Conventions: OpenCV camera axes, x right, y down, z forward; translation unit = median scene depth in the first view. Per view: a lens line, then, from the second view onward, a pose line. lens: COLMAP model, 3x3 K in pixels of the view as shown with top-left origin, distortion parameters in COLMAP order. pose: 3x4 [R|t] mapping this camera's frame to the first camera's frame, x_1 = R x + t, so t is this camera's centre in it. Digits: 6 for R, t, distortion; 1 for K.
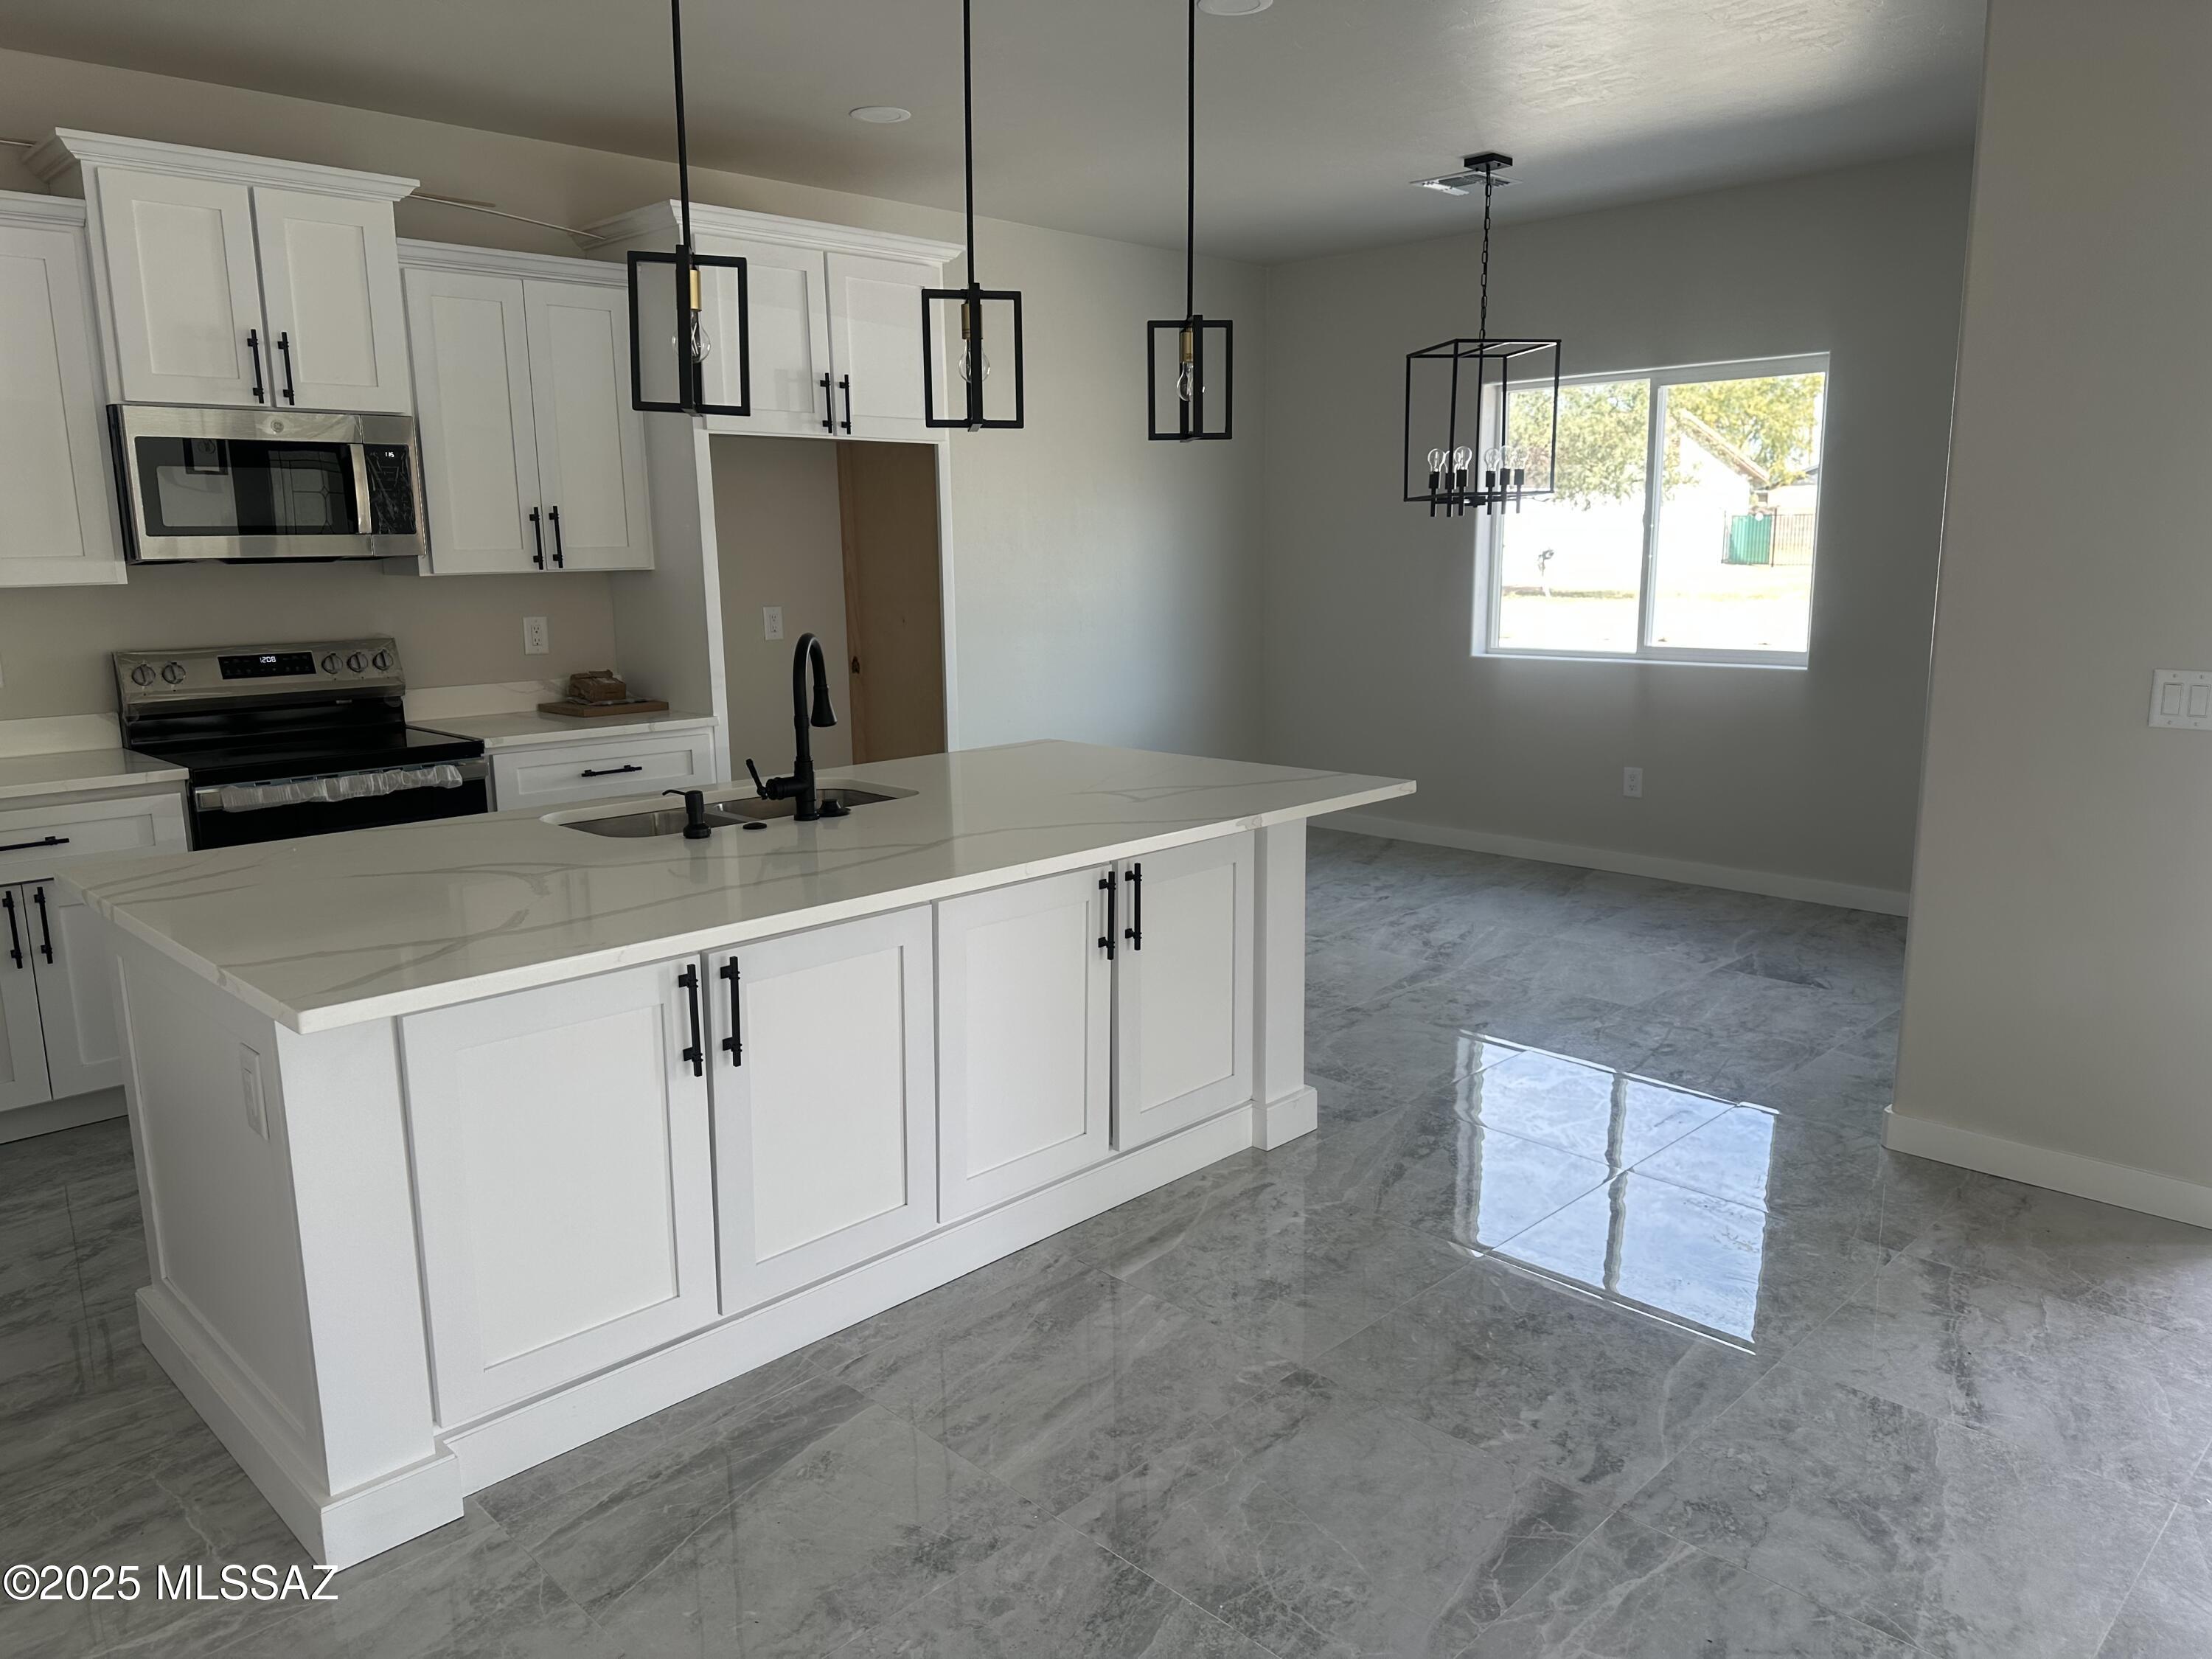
lens RADIAL K [[1544.5, 0, 1106.0], [0, 1544.5, 829.5], [0, 0, 1]] dist [0.030351, -0.000287]
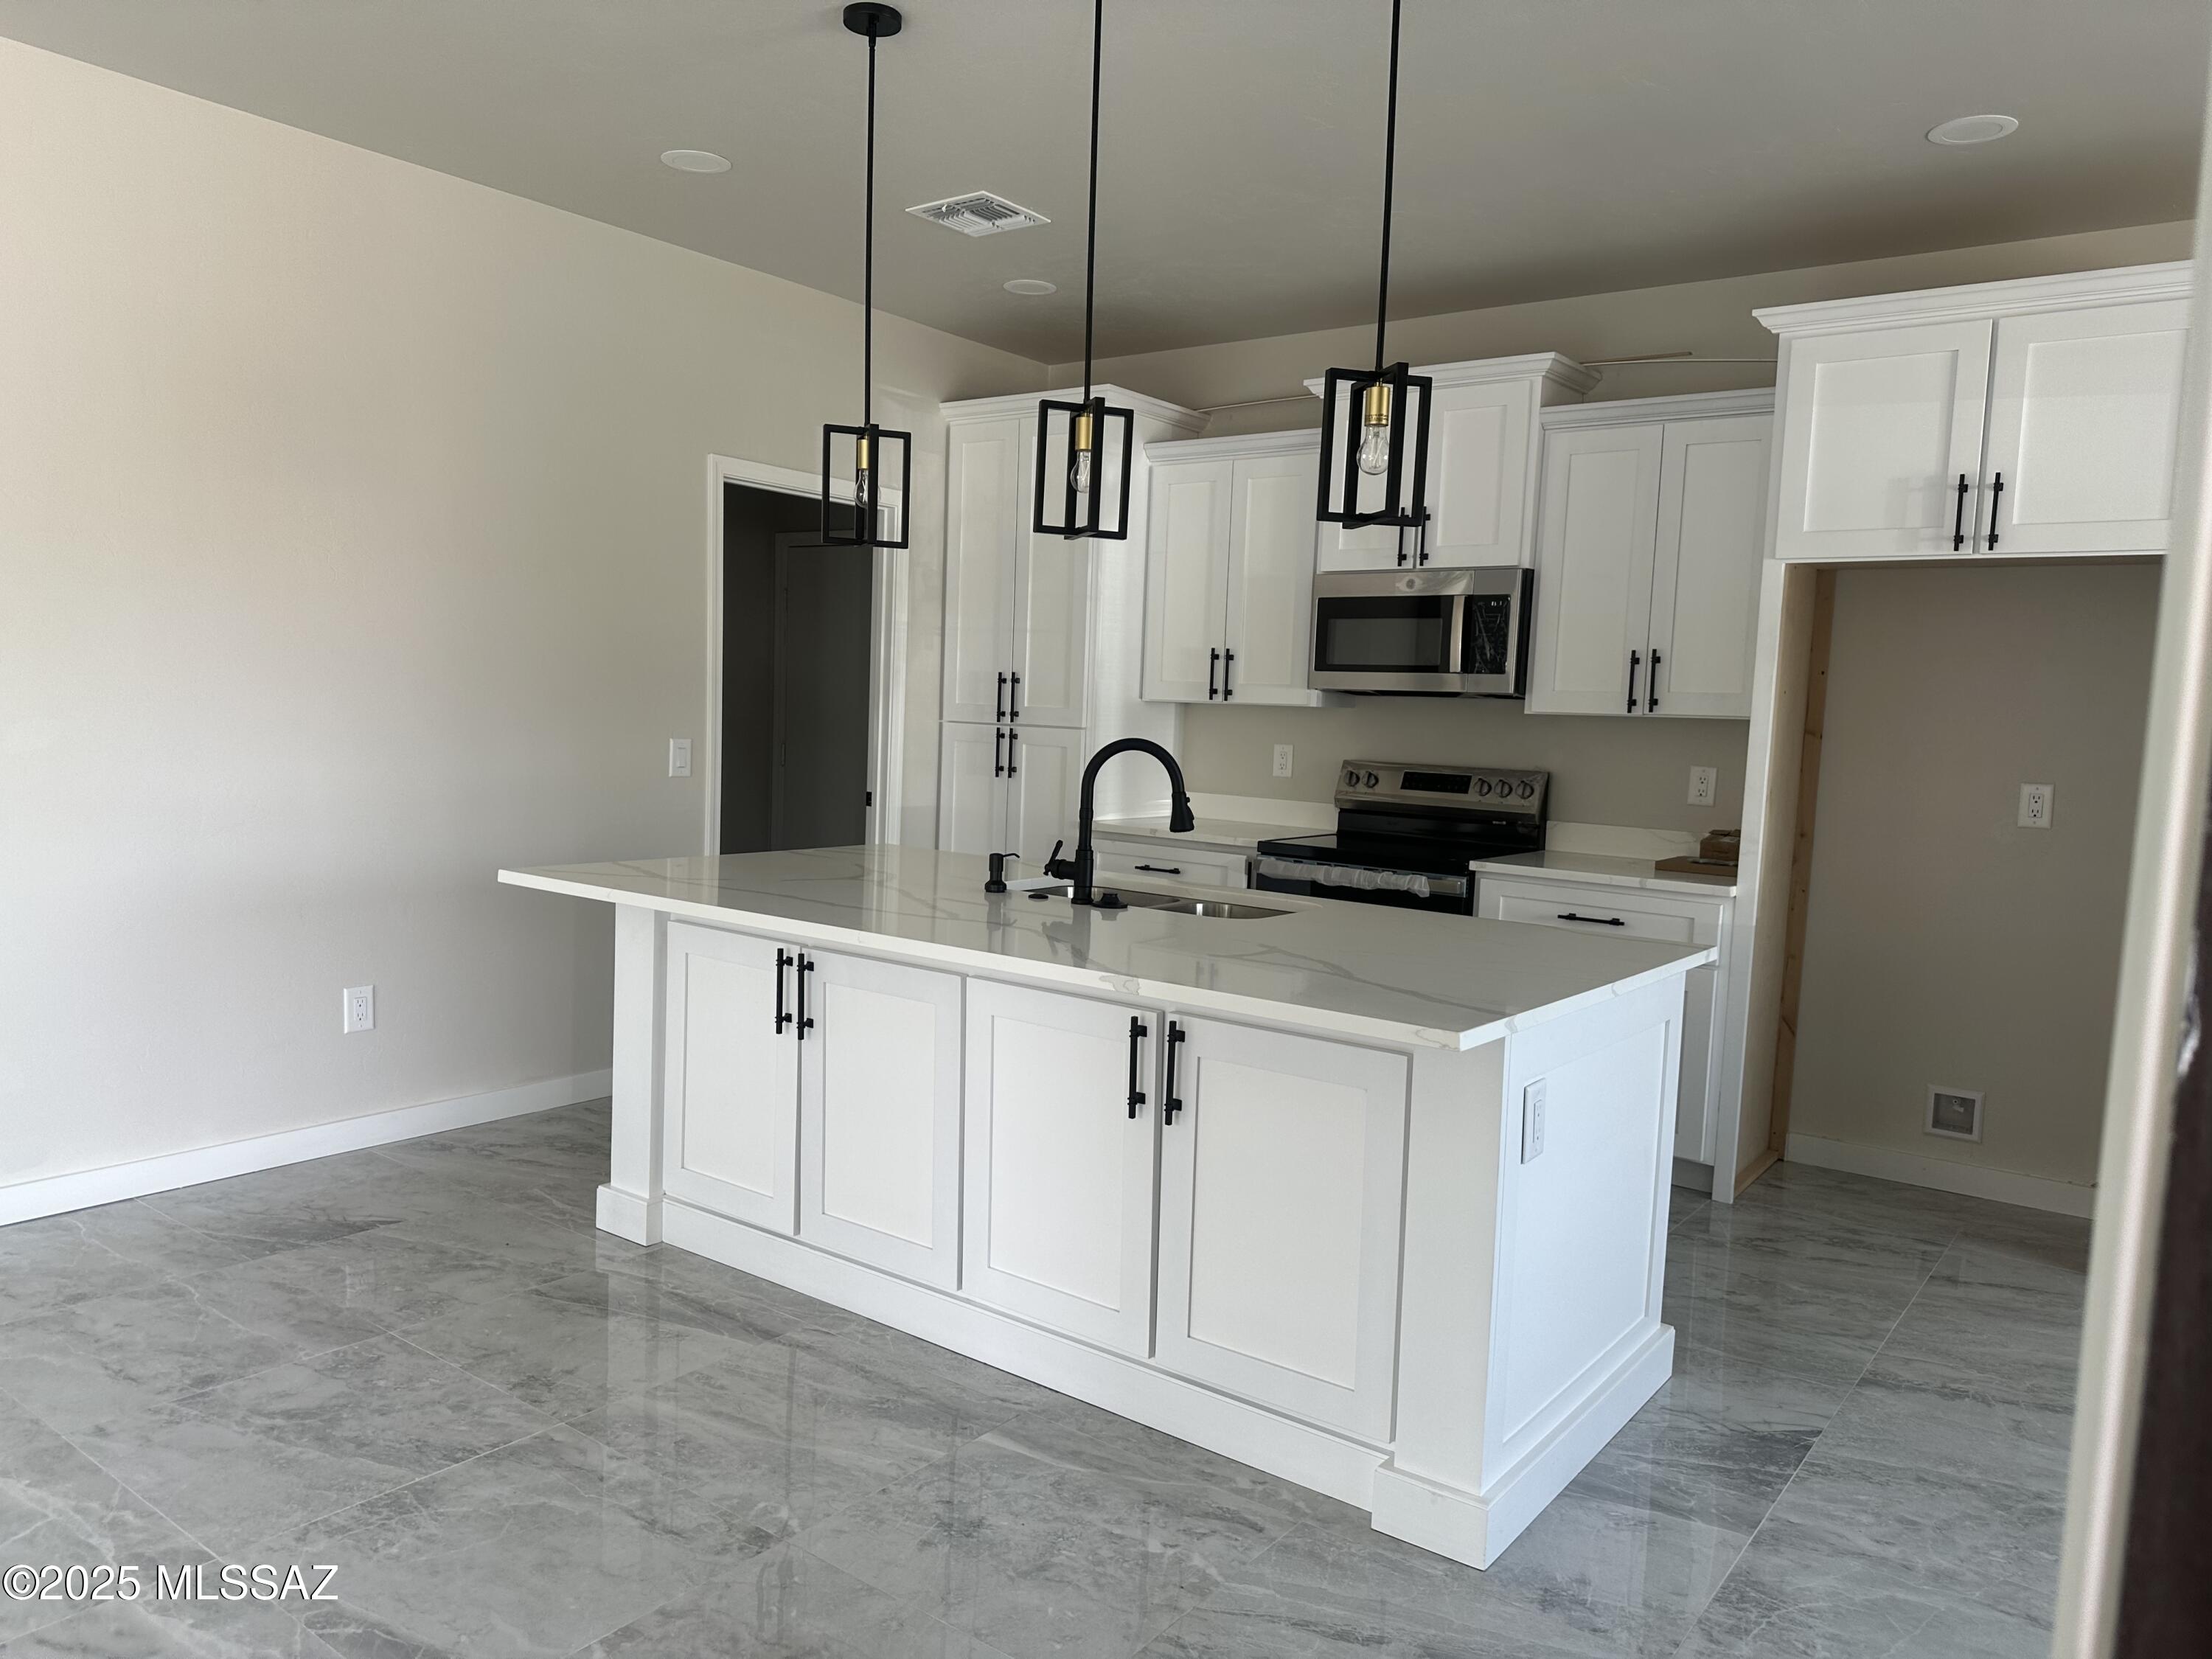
lens RADIAL K [[1556.4, 0, 1103.0], [0, 1556.4, 862.8], [0, 0, 1]] dist [0.062991, -0.053332]
pose [[0.137020, 0.126087, -0.982511, 0.665376], [-0.220569, 0.970848, 0.093830, -0.110514], [0.965699, 0.203855, 0.160836, 0.625807]]
